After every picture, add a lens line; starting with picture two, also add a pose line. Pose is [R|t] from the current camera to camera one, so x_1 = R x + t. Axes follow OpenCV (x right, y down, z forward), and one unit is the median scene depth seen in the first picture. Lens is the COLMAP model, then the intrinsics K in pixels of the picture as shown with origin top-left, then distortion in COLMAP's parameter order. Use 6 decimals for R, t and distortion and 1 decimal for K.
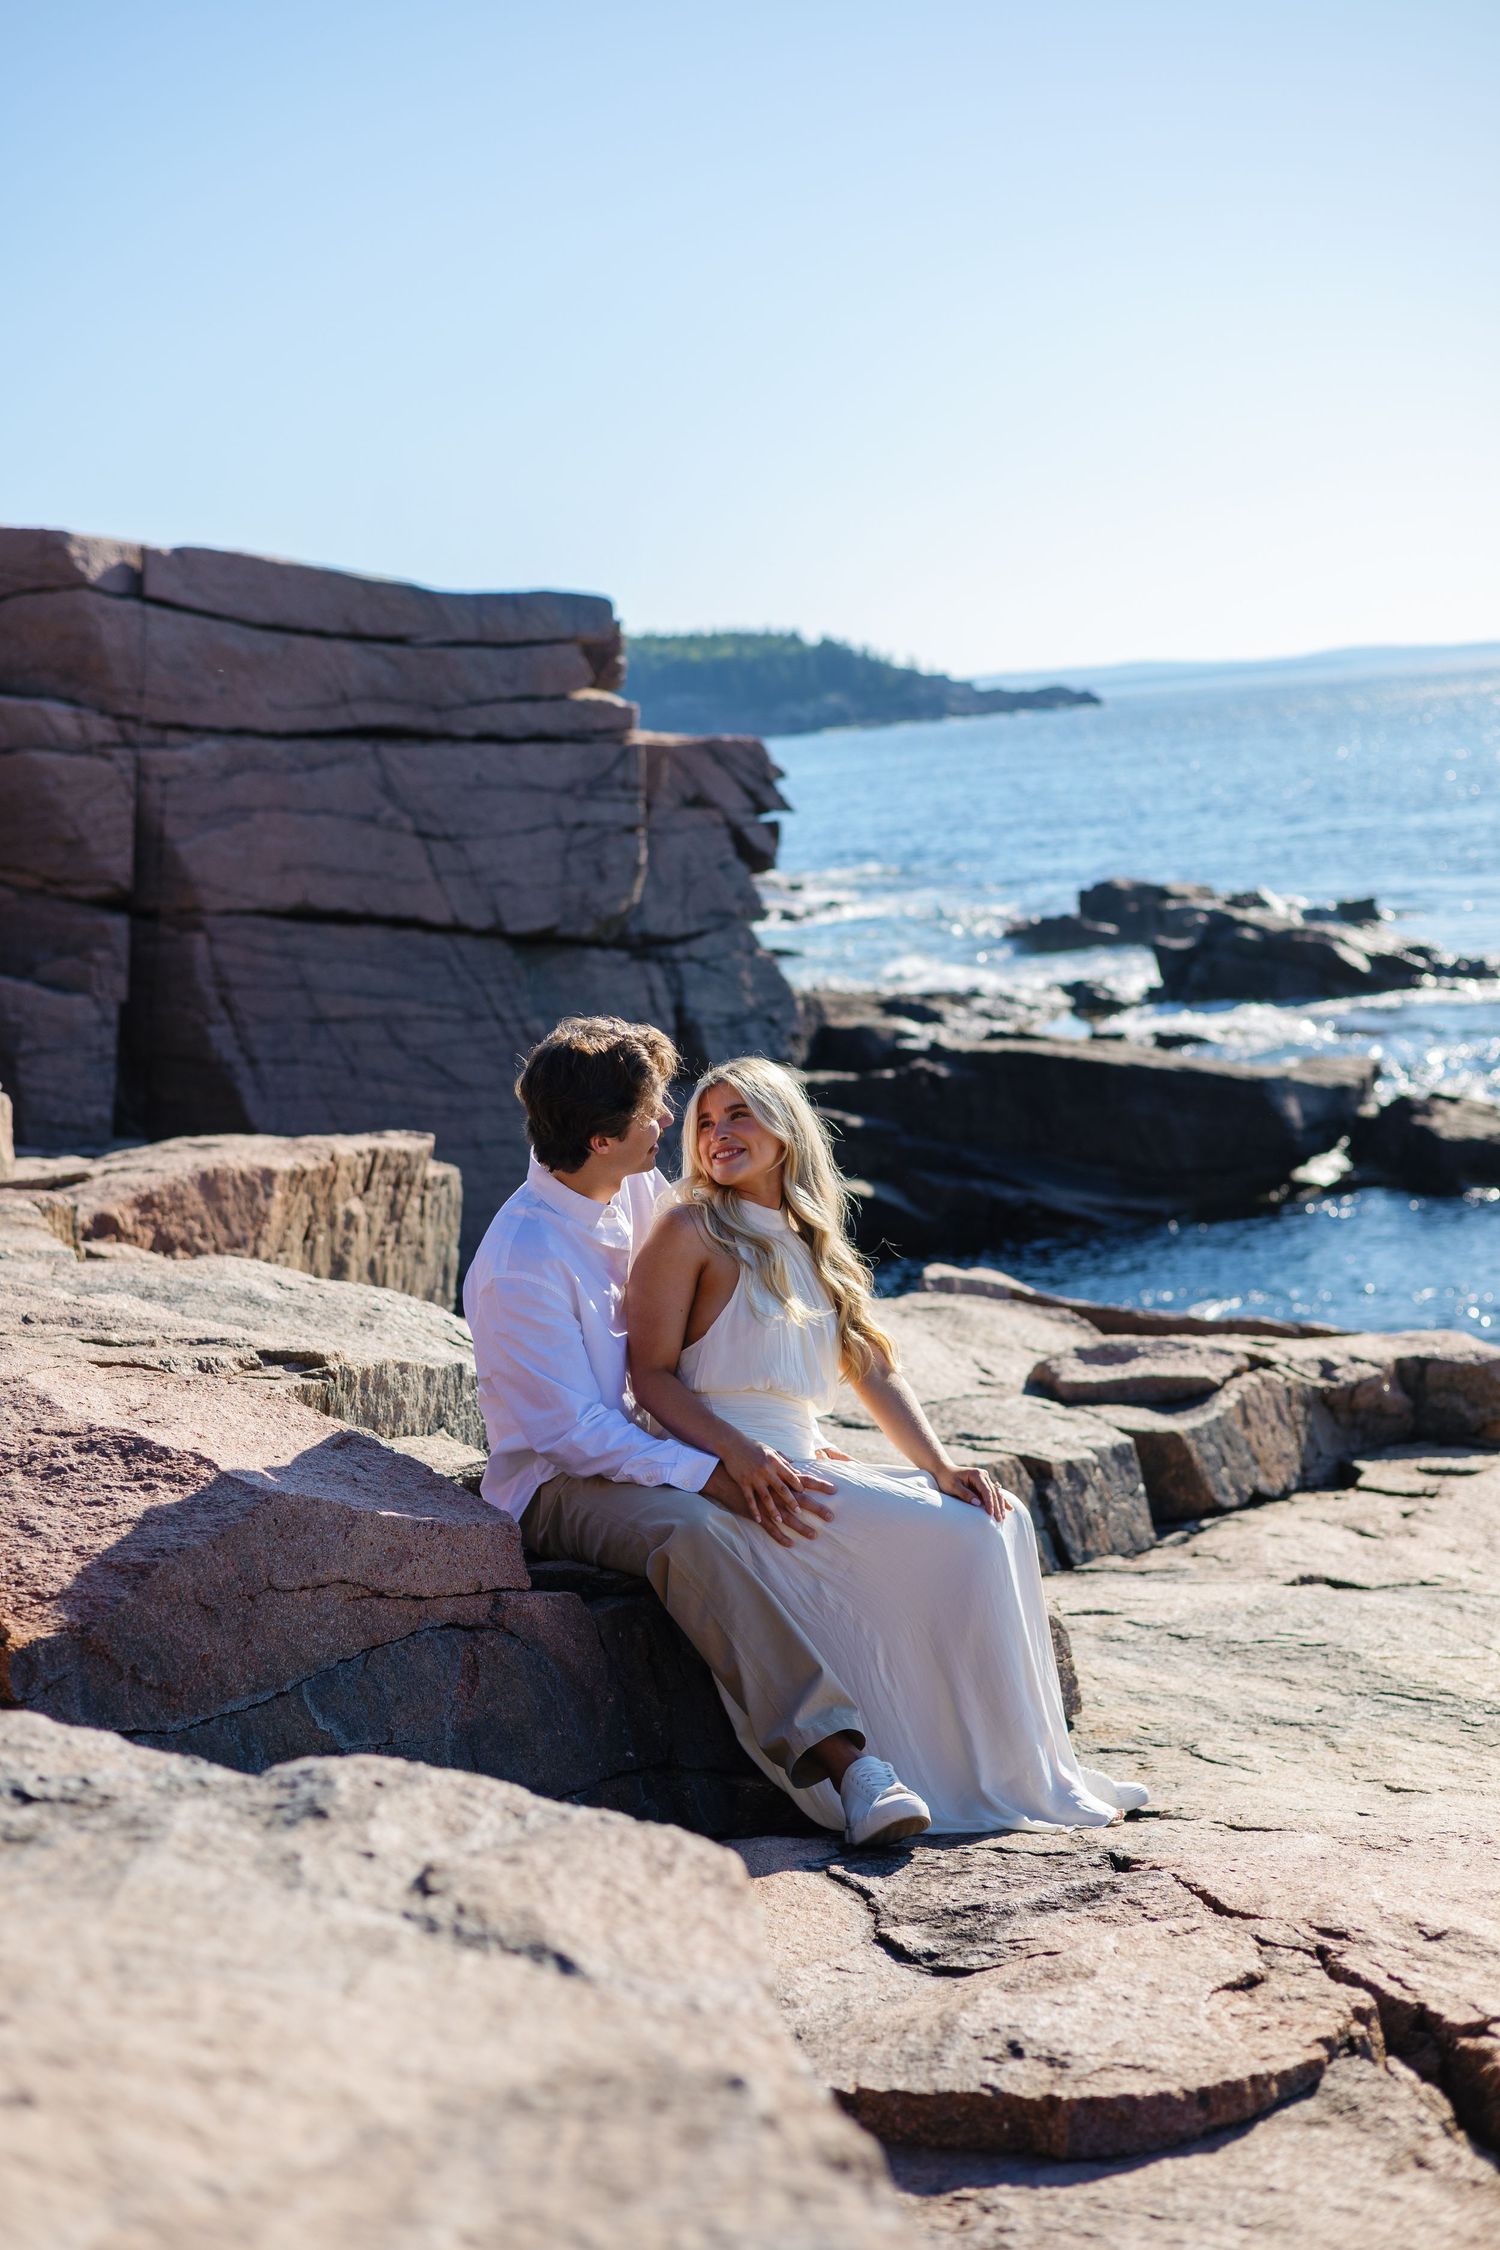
lens RADIAL K [[3135.6, 0, 744.4], [0, 3135.6, 1135.1], [0, 0, 1]] dist [0.021320, 0.000000]
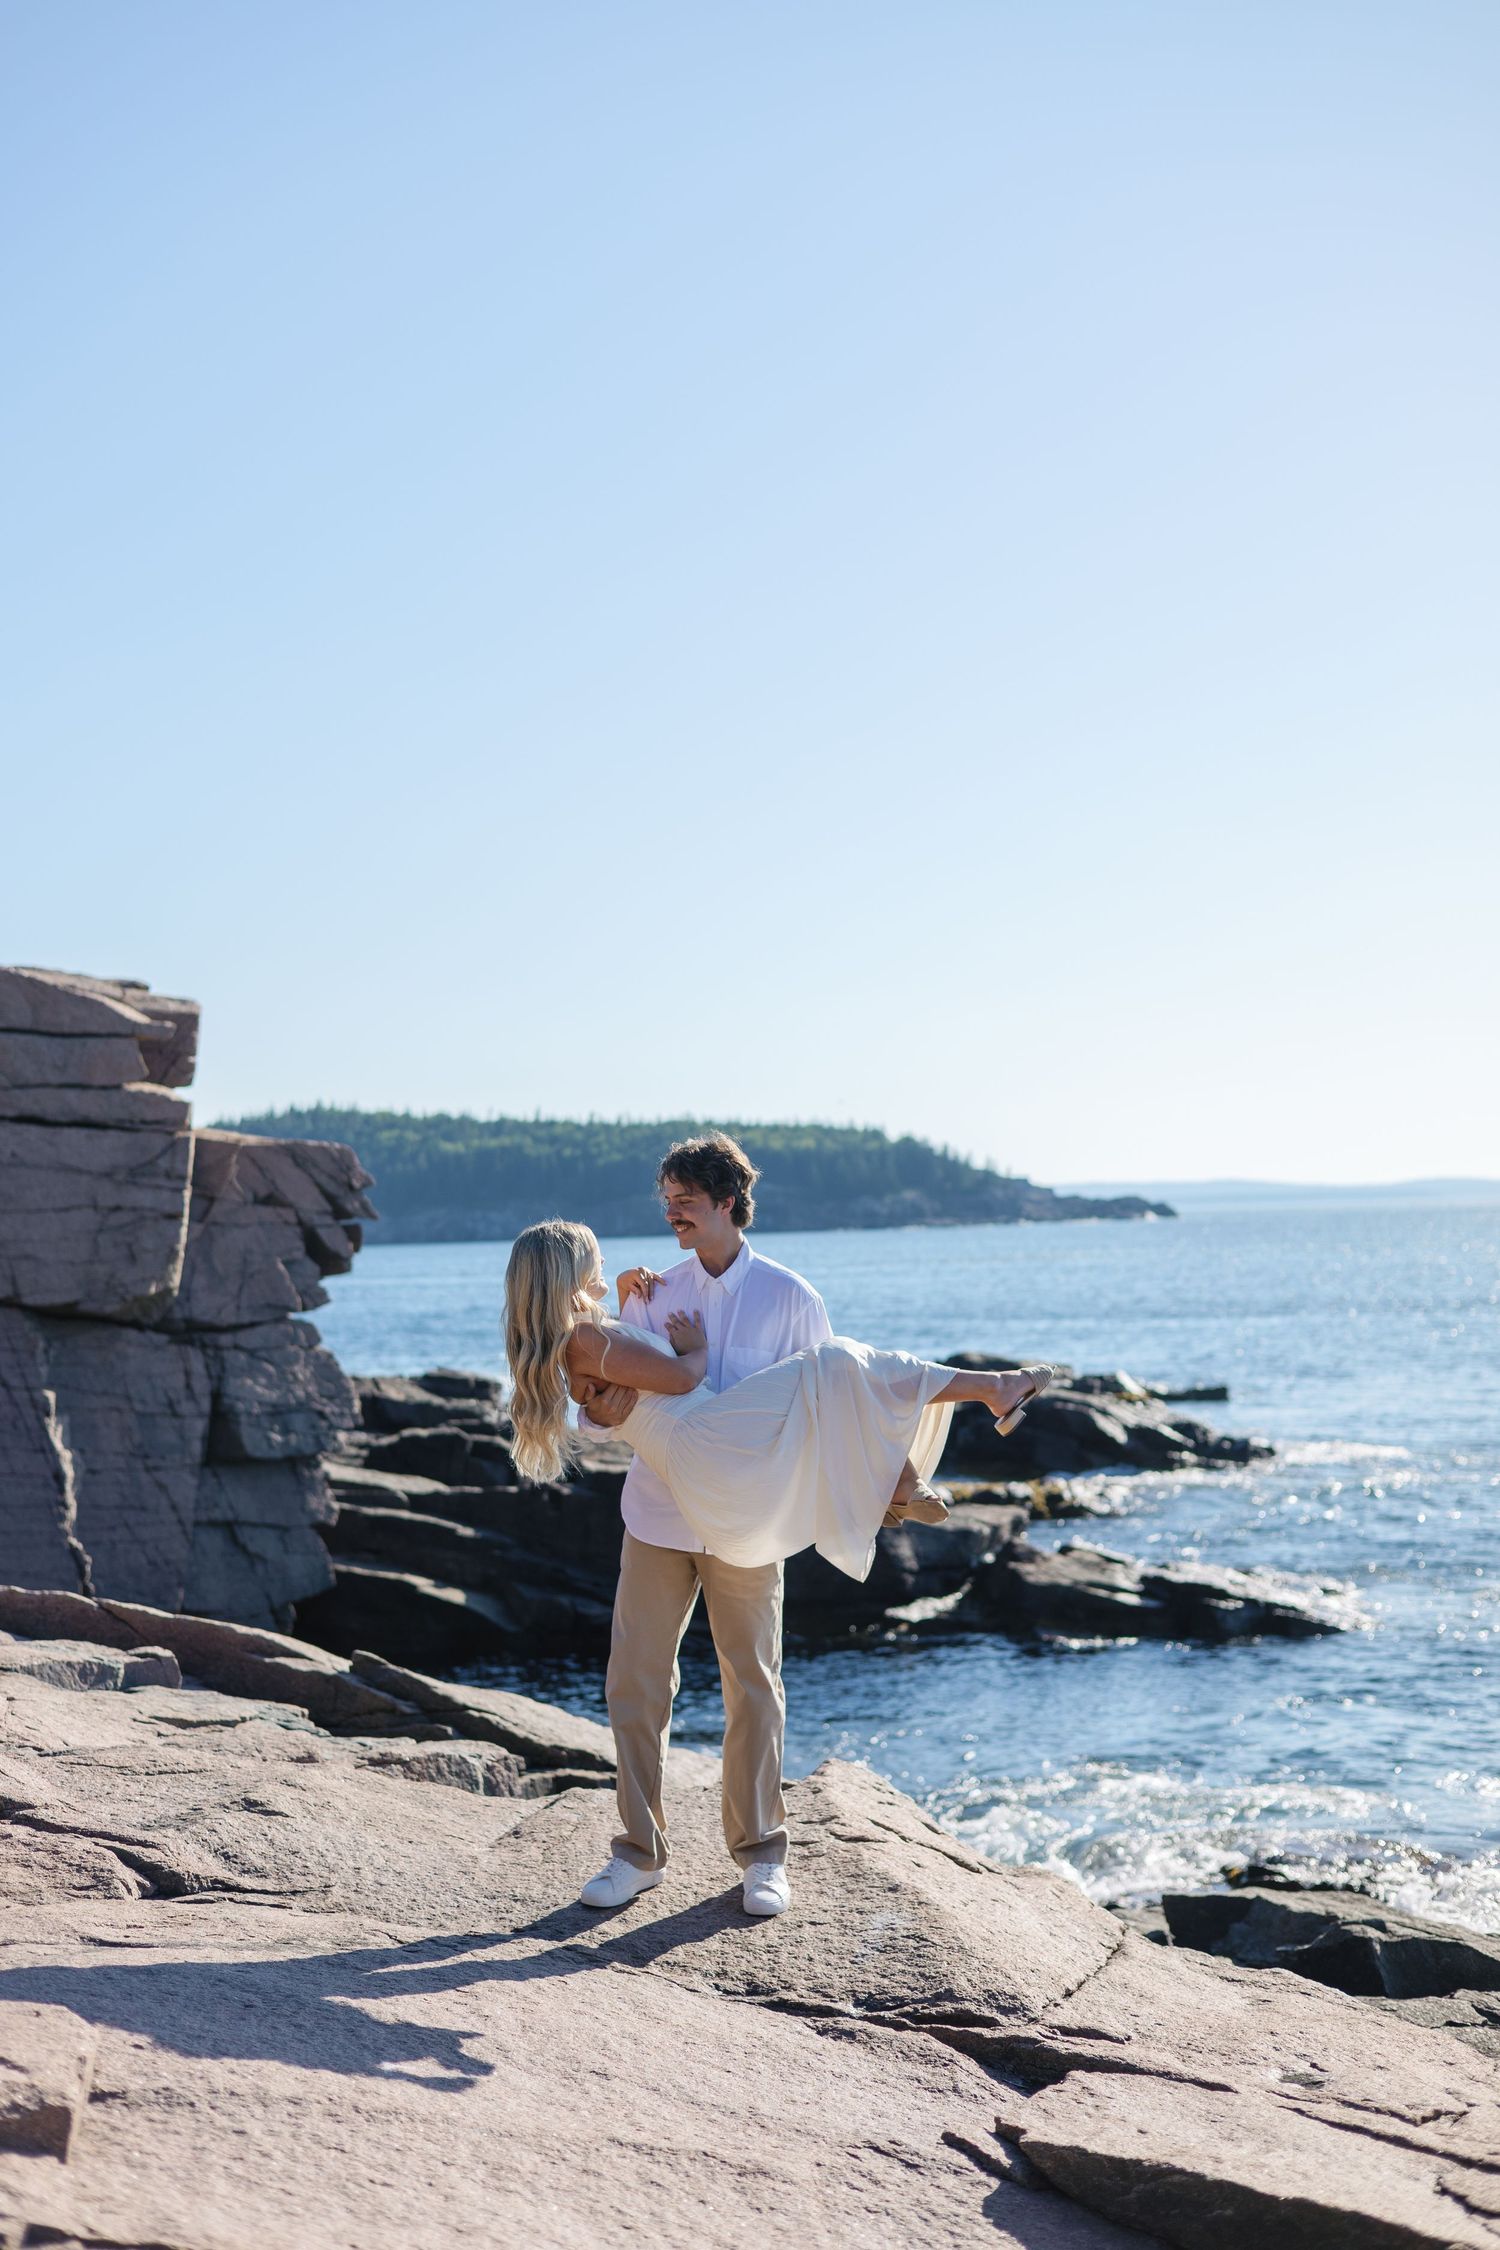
lens RADIAL K [[3135.6, 0, 756.2], [0, 3135.6, 1121.9], [0, 0, 1]] dist [0.021320, 0.000000]
pose [[0.997979, 0.059324, -0.022792, 0.179632], [-0.062191, 0.985469, -0.158063, 0.024435], [0.013084, 0.159161, 0.987166, -0.033908]]
